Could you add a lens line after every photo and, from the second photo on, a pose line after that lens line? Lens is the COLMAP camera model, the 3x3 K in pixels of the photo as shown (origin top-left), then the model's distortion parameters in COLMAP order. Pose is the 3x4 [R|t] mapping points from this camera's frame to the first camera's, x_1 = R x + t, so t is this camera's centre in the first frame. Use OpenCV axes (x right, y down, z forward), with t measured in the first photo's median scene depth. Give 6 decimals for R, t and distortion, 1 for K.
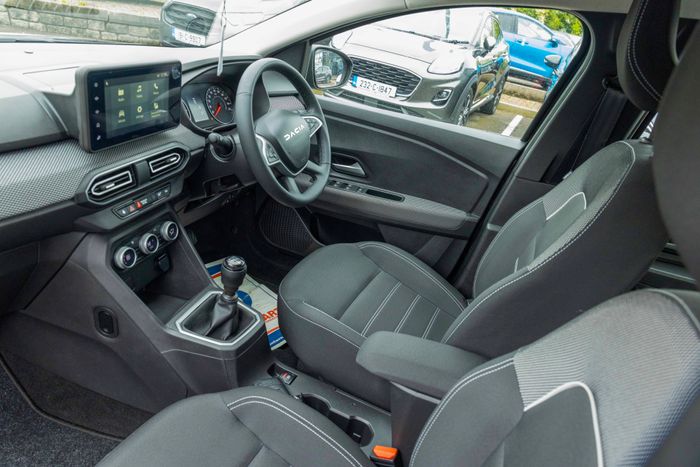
lens RADIAL K [[481.1, 0, 350.0], [0, 481.1, 233.5], [0, 0, 1]] dist [0.001184, -0.003563]
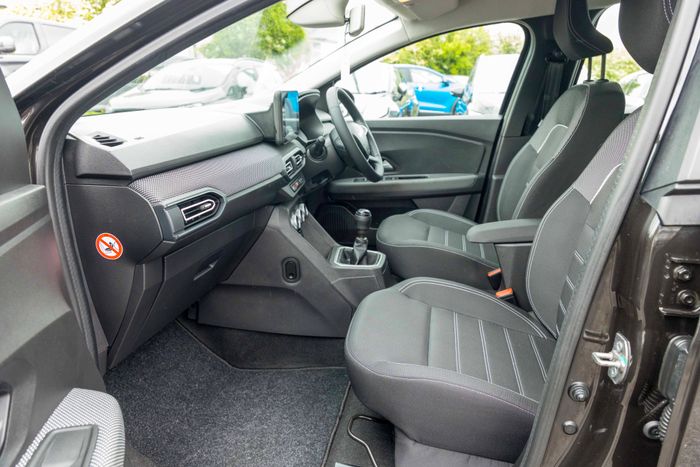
lens RADIAL K [[481.1, 0, 350.0], [0, 481.1, 233.5], [0, 0, 1]] dist [0.001184, -0.003563]
pose [[0.959165, -0.233372, 0.159814, -0.393772], [0.254049, 0.959205, -0.124039, 0.218598], [-0.124347, 0.159574, 0.979323, -0.310478]]
